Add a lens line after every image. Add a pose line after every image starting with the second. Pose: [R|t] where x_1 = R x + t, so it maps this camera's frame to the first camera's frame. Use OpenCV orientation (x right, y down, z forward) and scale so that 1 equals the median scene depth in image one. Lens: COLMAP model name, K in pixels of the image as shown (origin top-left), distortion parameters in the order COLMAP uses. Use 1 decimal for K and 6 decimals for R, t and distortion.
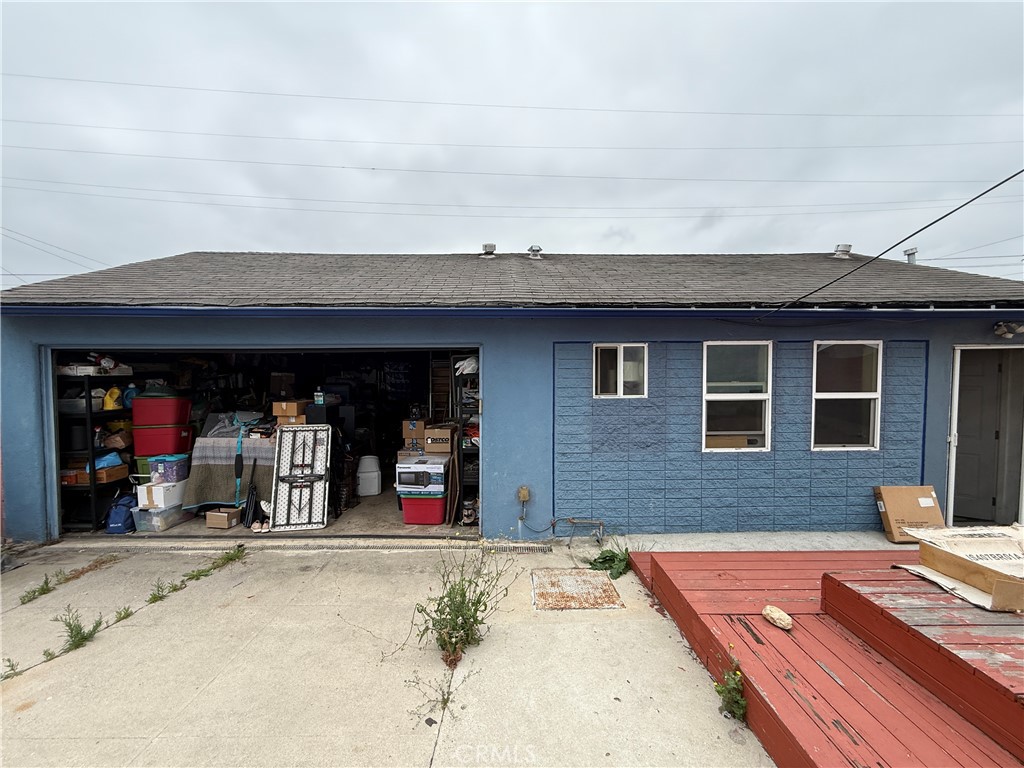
lens RADIAL K [[408.0, 0, 513.6], [0, 408.0, 384.5], [0, 0, 1]] dist [0.000771, -0.000467]
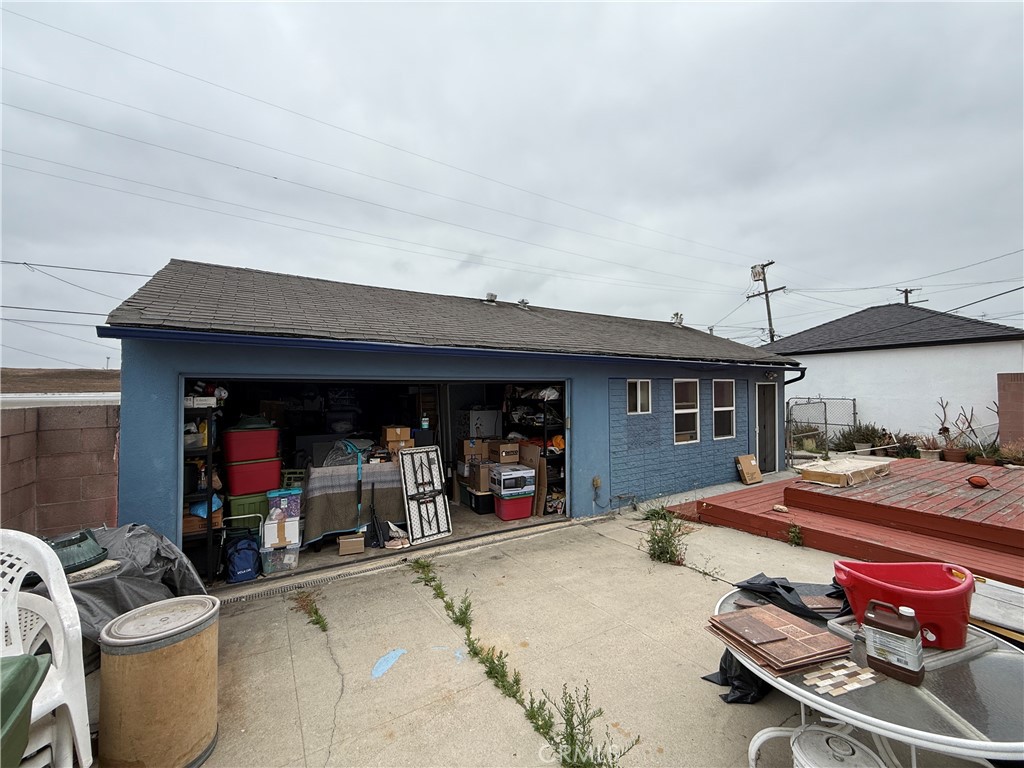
lens RADIAL K [[408.0, 0, 503.2], [0, 408.0, 385.6], [0, 0, 1]] dist [0.000771, -0.000467]
pose [[0.865274, 0.004160, 0.501283, -0.927765], [0.023407, 0.998540, -0.048690, -0.011037], [-0.500753, 0.053864, 0.863913, -0.097658]]
